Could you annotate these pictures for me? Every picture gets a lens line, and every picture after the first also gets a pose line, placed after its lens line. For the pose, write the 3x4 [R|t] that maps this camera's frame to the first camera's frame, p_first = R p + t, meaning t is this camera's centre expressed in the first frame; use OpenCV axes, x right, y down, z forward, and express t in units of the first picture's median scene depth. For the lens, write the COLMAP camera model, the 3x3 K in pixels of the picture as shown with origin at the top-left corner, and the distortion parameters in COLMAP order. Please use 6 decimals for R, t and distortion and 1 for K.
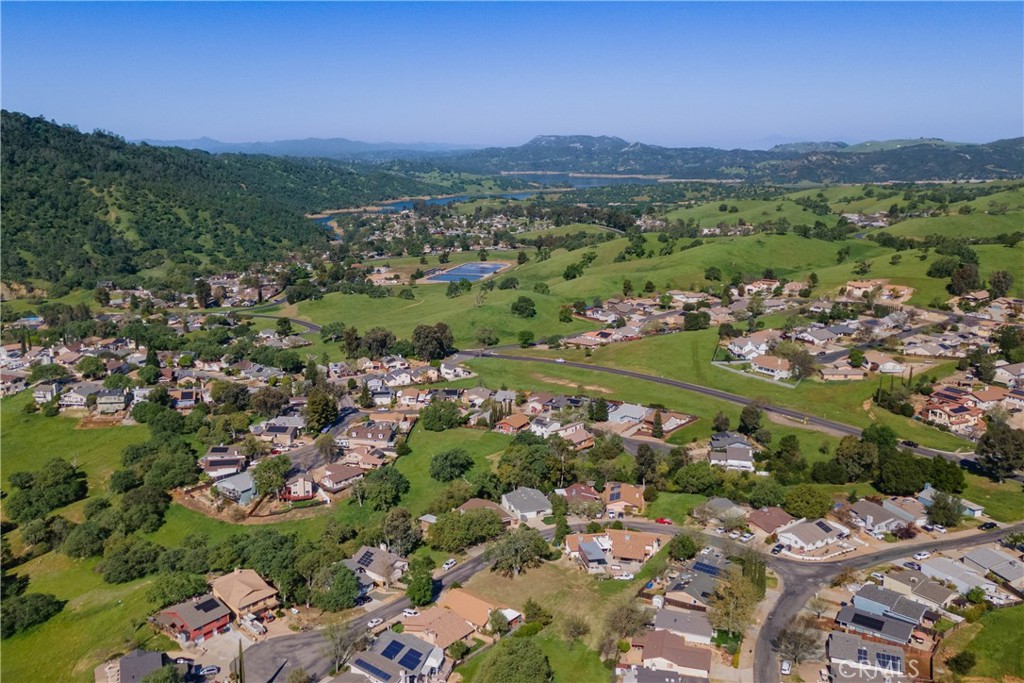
lens RADIAL K [[866.9, 0, 484.3], [0, 866.9, 298.7], [0, 0, 1]] dist [0.040614, 0.000564]
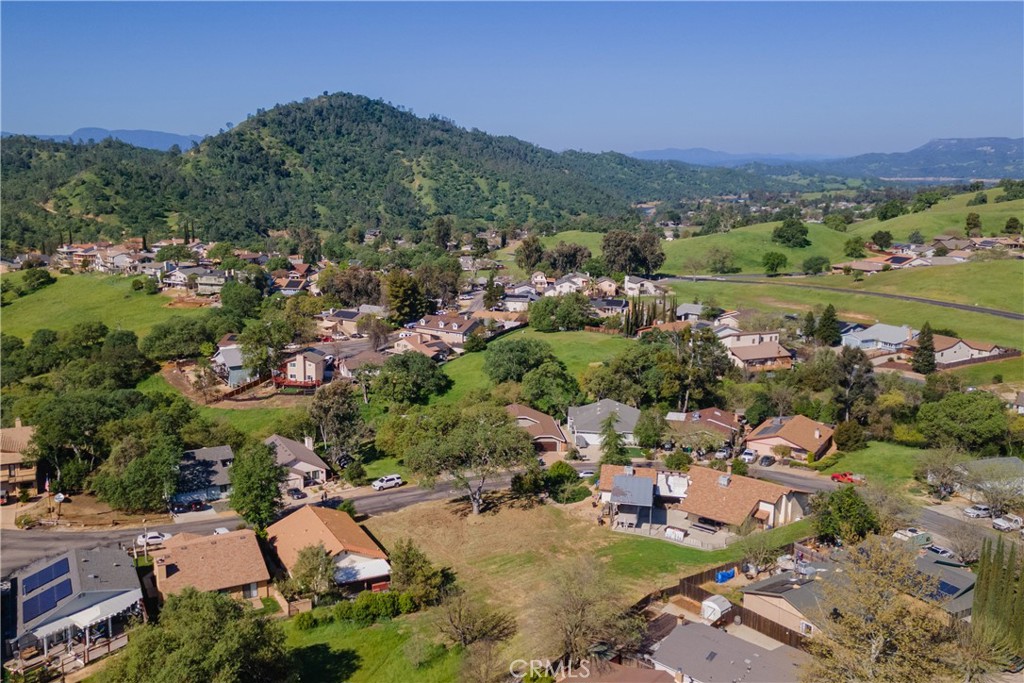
lens RADIAL K [[866.9, 0, 484.3], [0, 866.9, 298.7], [0, 0, 1]] dist [0.040614, 0.000564]
pose [[0.912508, 0.057556, -0.404990, 0.057545], [-0.069971, 0.997422, -0.015905, 0.048486], [0.403031, 0.042851, 0.914183, 0.129599]]
